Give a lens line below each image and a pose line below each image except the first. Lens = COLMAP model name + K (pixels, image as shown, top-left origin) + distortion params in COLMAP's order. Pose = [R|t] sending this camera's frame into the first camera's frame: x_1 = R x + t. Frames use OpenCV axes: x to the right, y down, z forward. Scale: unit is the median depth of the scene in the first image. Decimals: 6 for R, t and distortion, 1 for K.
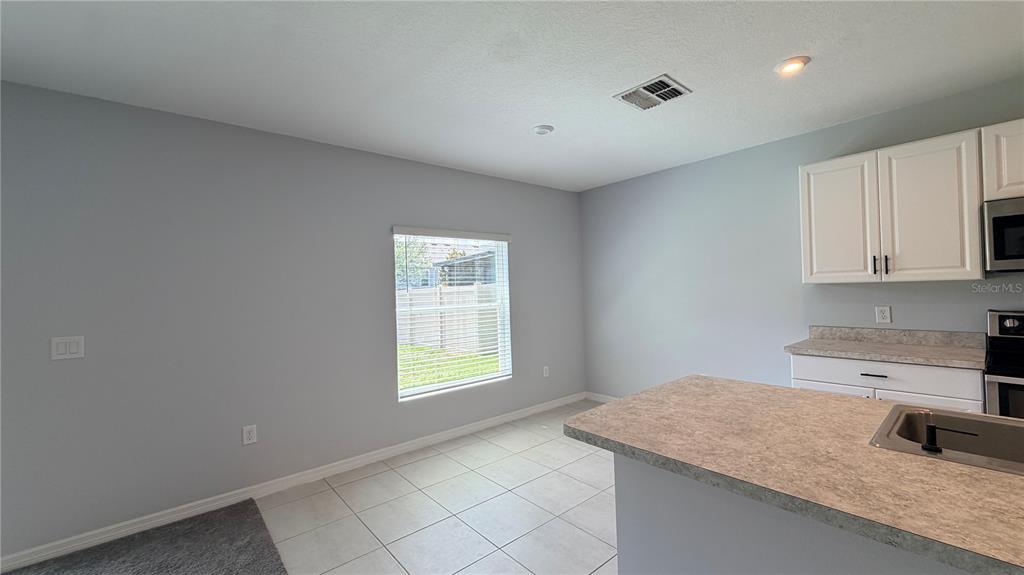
lens RADIAL K [[407.5, 0, 510.1], [0, 407.5, 287.3], [0, 0, 1]] dist [0.000356, 0.000115]
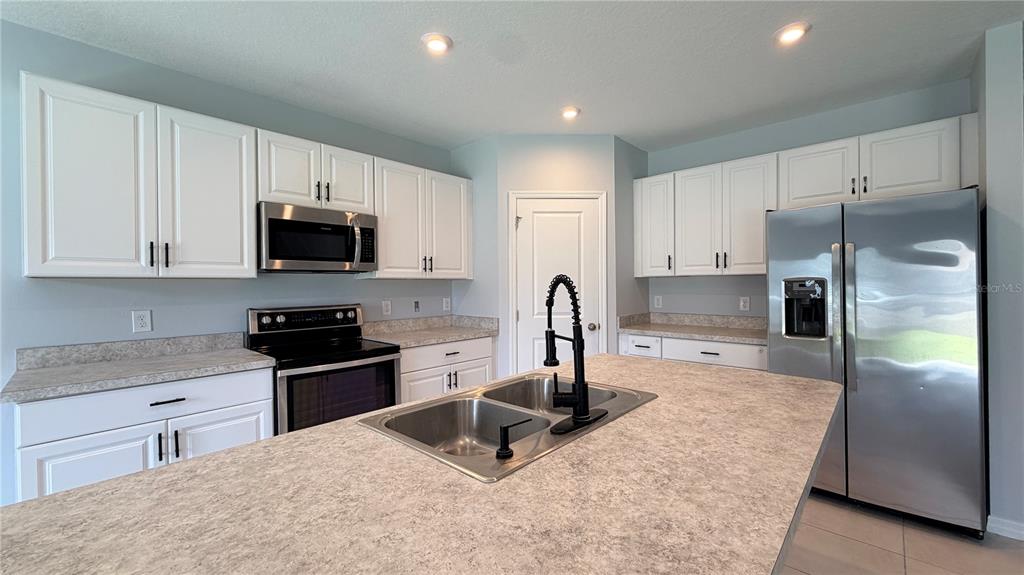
lens RADIAL K [[407.5, 0, 510.3], [0, 407.5, 286.9], [0, 0, 1]] dist [0.000356, 0.000115]
pose [[-0.117986, 0.026183, 0.992670, 0.073624], [0.006744, 0.999650, -0.025565, 0.028335], [-0.992992, 0.003678, -0.118122, 0.426077]]
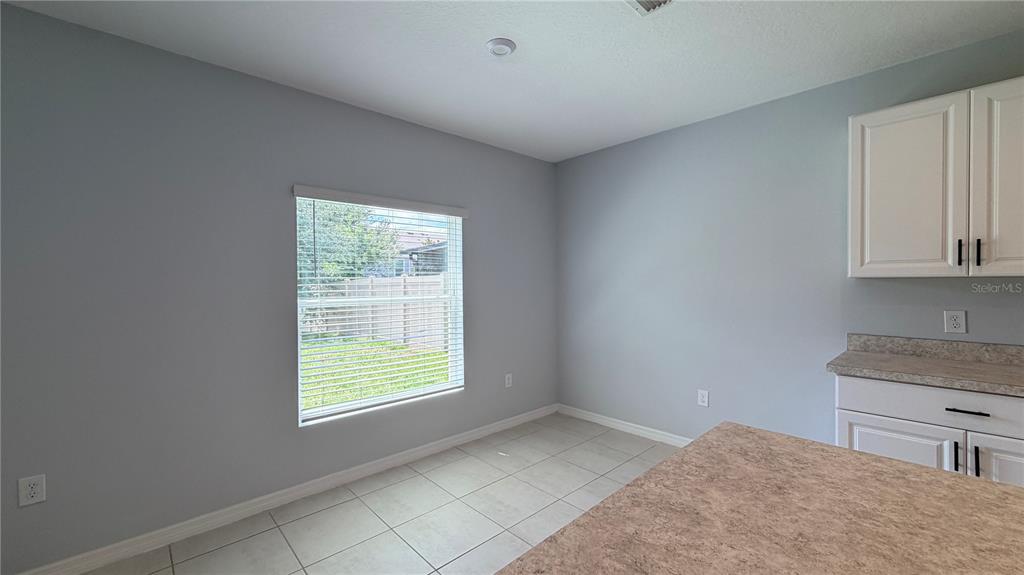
lens RADIAL K [[407.5, 0, 509.8], [0, 407.5, 287.4], [0, 0, 1]] dist [0.000356, 0.000115]
pose [[0.998570, 0.022313, 0.048590, 0.078144], [-0.023163, 0.999587, 0.017005, 0.011681], [-0.048191, -0.018106, 0.998674, 0.321984]]
